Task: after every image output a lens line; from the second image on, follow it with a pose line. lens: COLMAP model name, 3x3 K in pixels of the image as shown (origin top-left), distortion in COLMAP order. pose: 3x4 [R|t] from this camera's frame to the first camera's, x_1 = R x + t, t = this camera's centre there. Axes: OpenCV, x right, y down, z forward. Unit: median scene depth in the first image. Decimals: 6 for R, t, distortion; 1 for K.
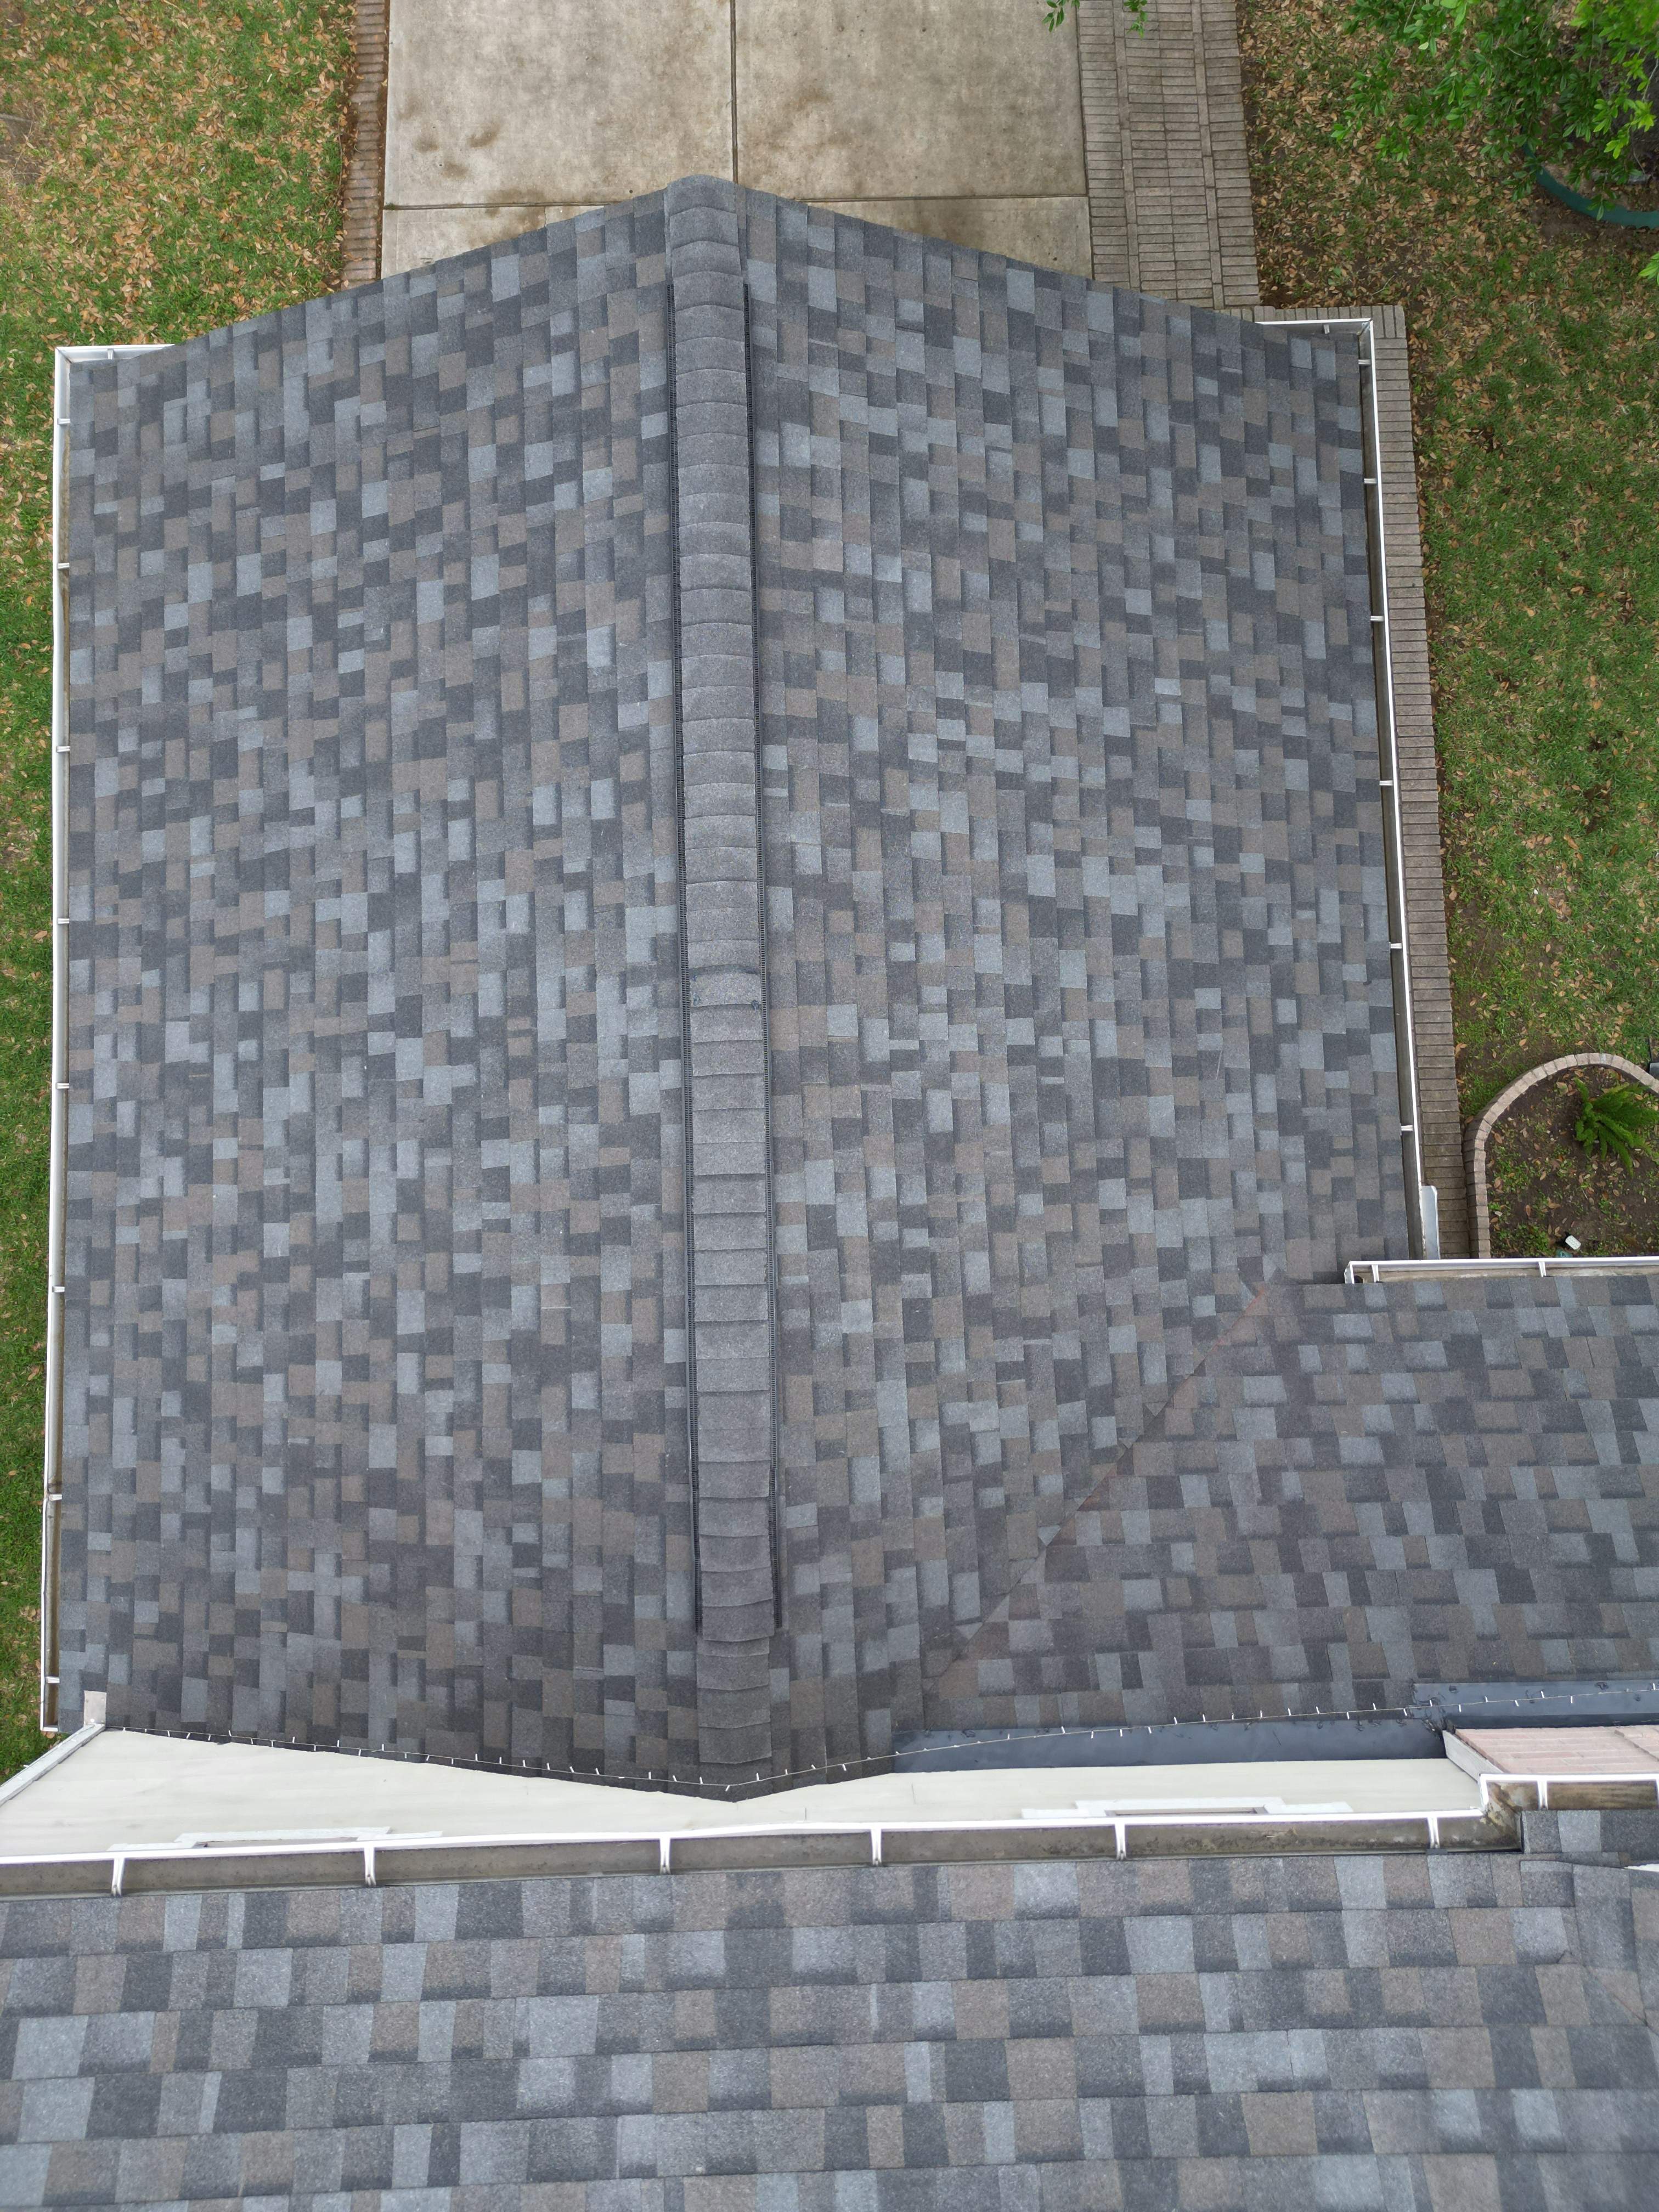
lens RADIAL K [[1546.4, 0, 827.5], [0, 1546.4, 1111.2], [0, 0, 1]] dist [0.070113, -0.068007]
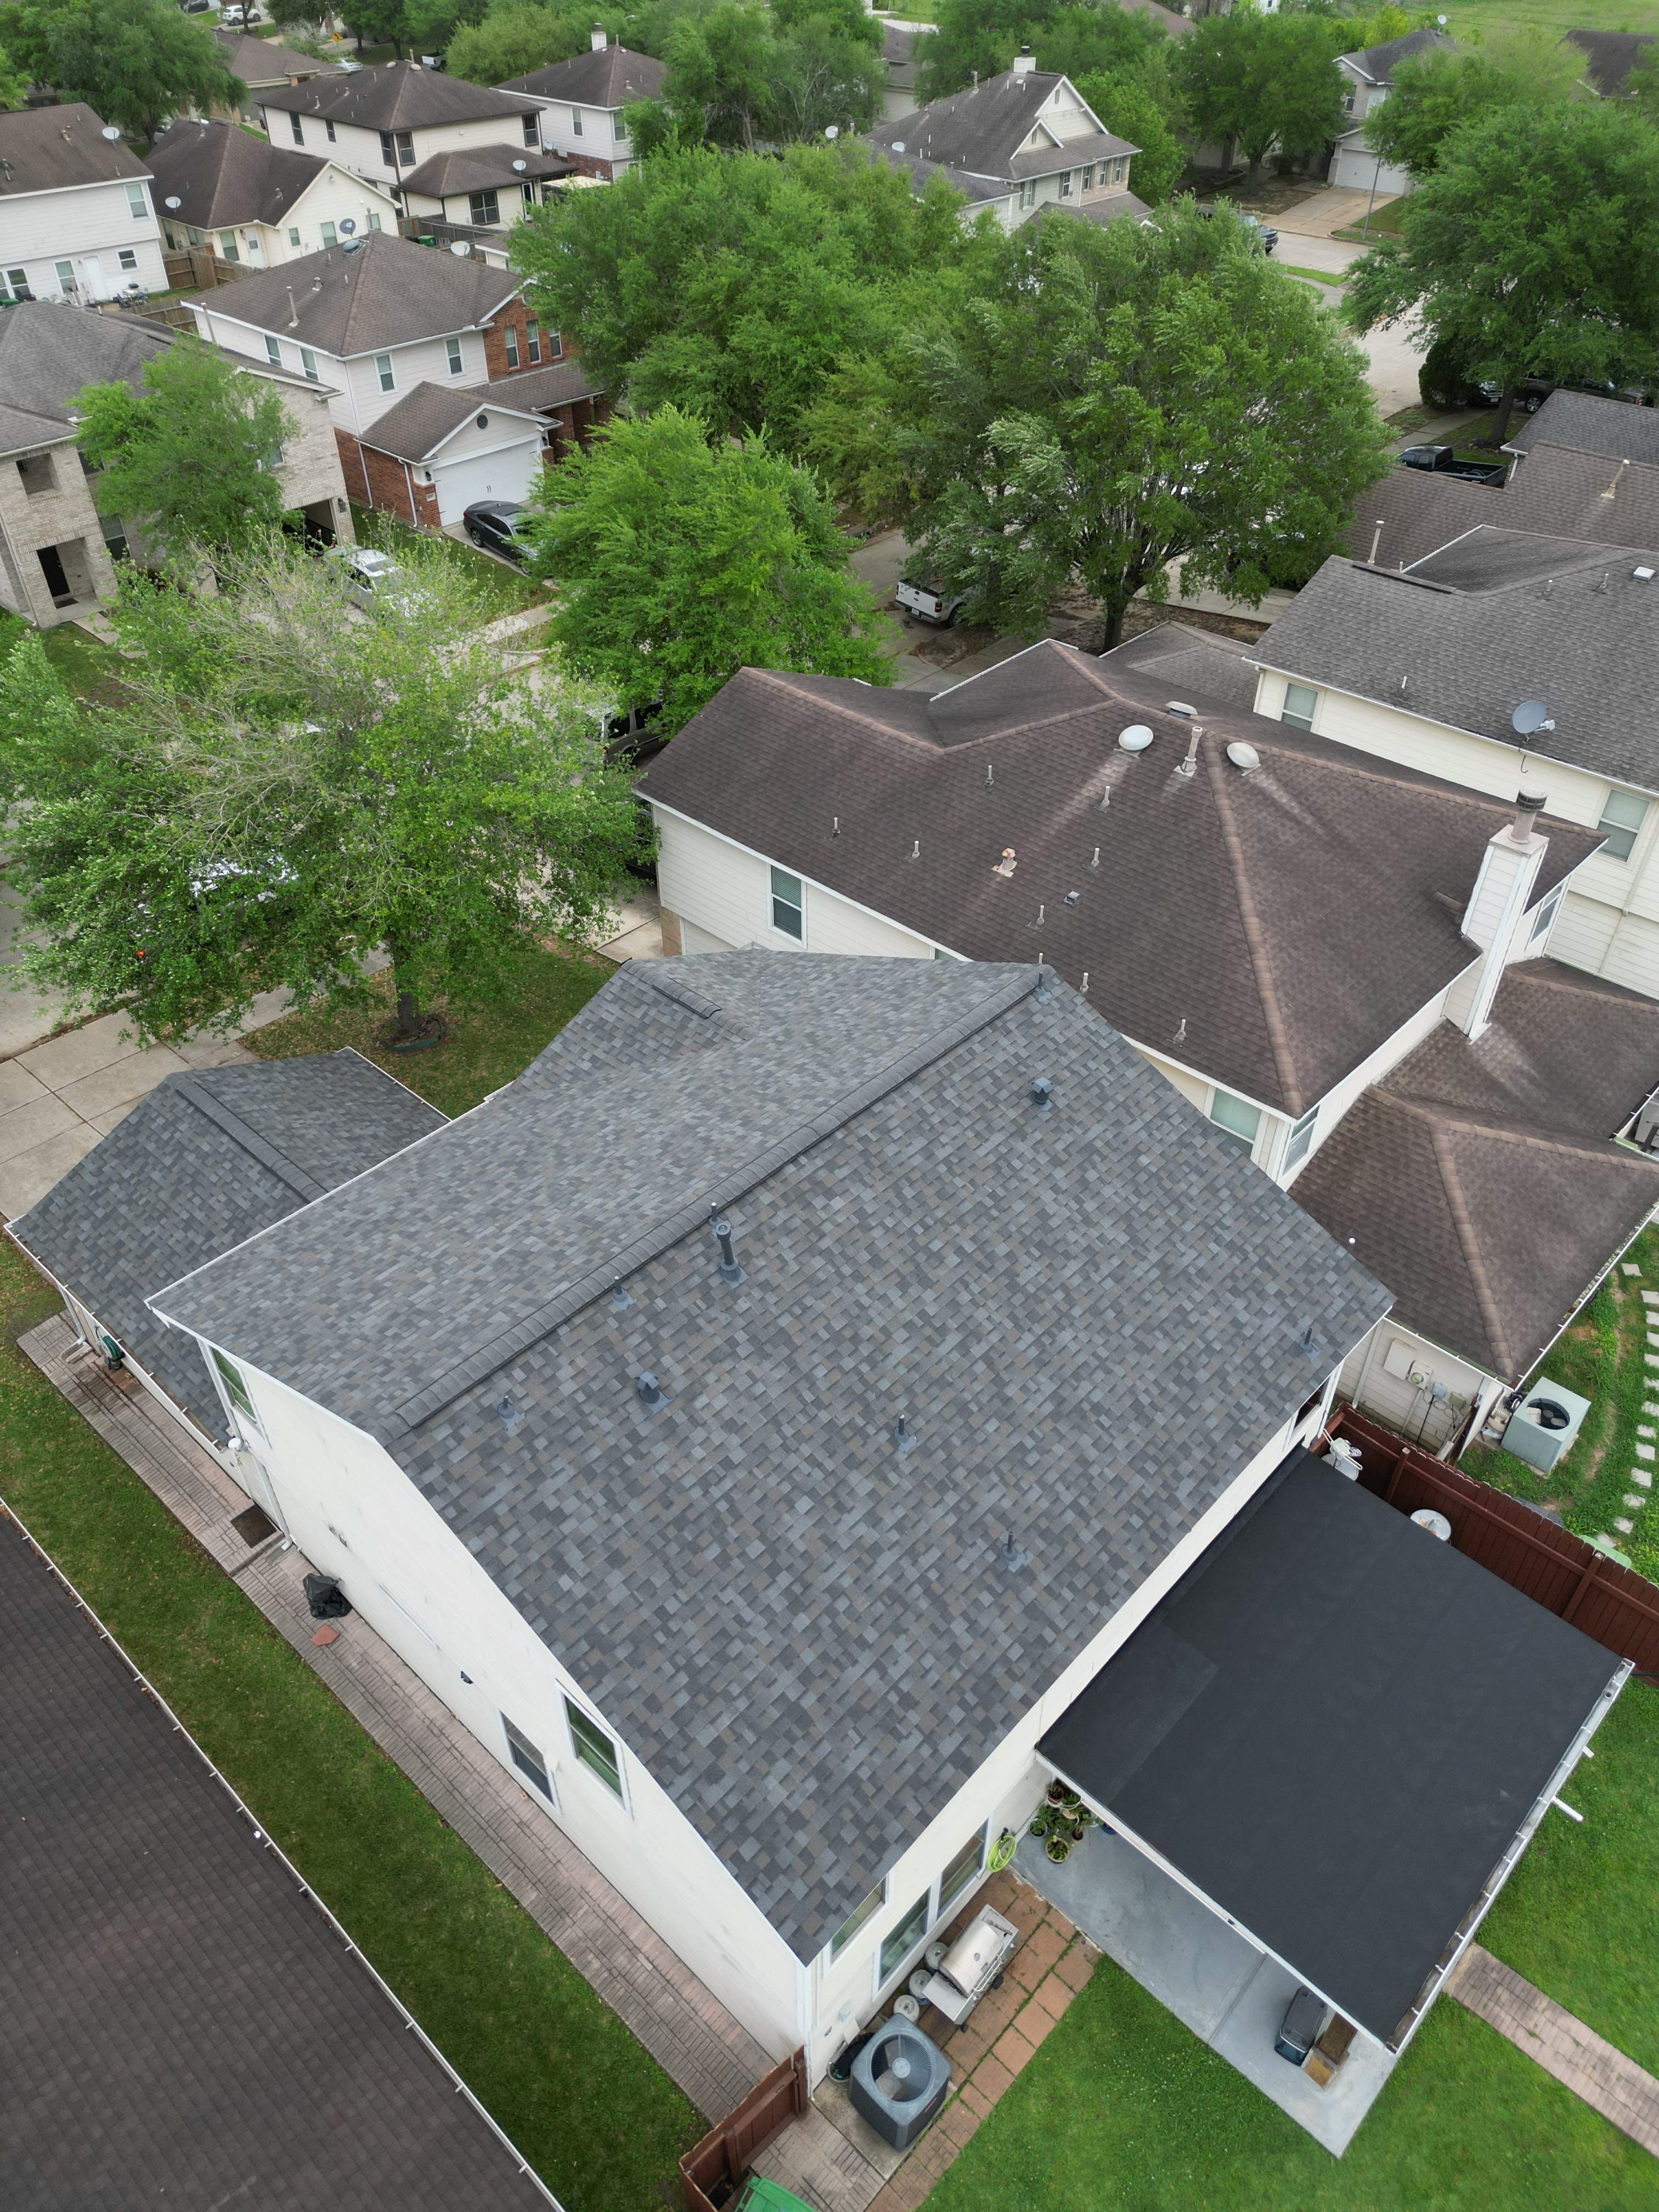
lens RADIAL K [[1546.4, 0, 826.7], [0, 1546.4, 1106.7], [0, 0, 1]] dist [0.070113, -0.068007]
pose [[0.703481, -0.467897, 0.534965, -1.055574], [0.709349, 0.508884, -0.487710, 2.552015], [-0.044037, 0.722572, 0.689892, -1.760968]]
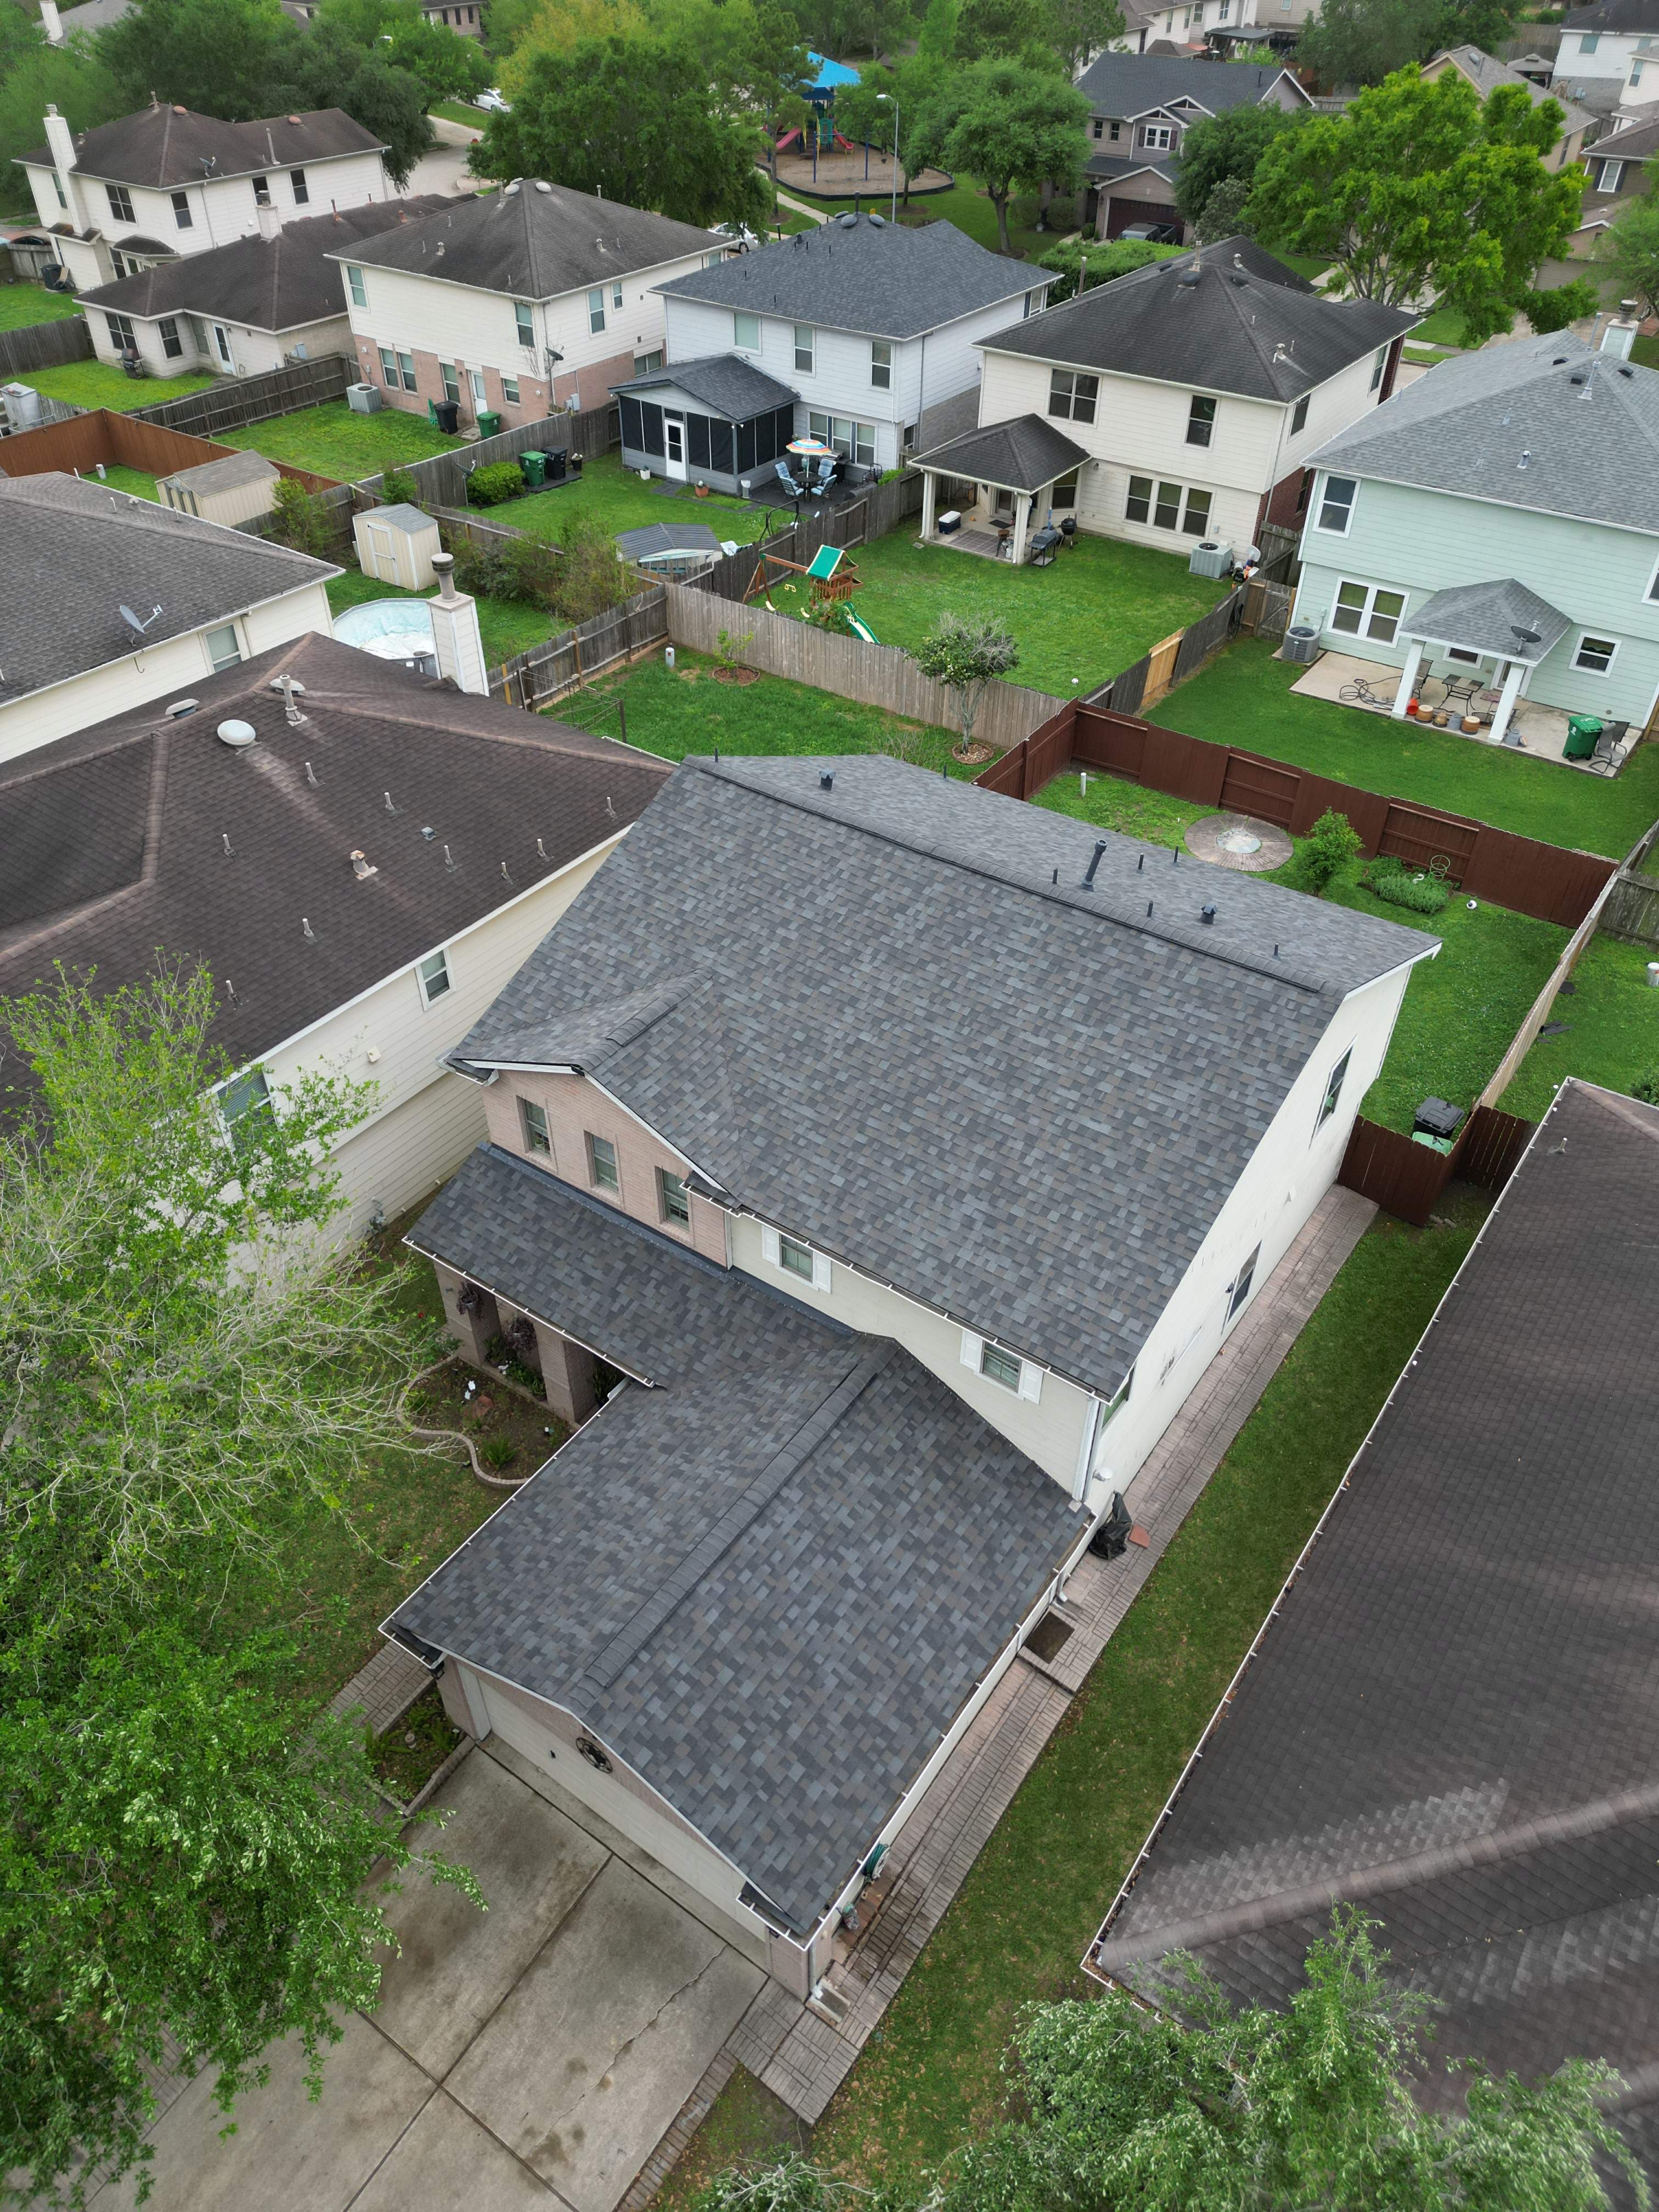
lens RADIAL K [[1546.4, 0, 823.6], [0, 1546.4, 1108.5], [0, 0, 1]] dist [0.070113, -0.068007]
pose [[-0.799445, -0.401241, 0.447094, -1.154046], [0.597798, -0.457784, 0.658082, -1.549488], [-0.059377, 0.793372, 0.605834, -1.385958]]
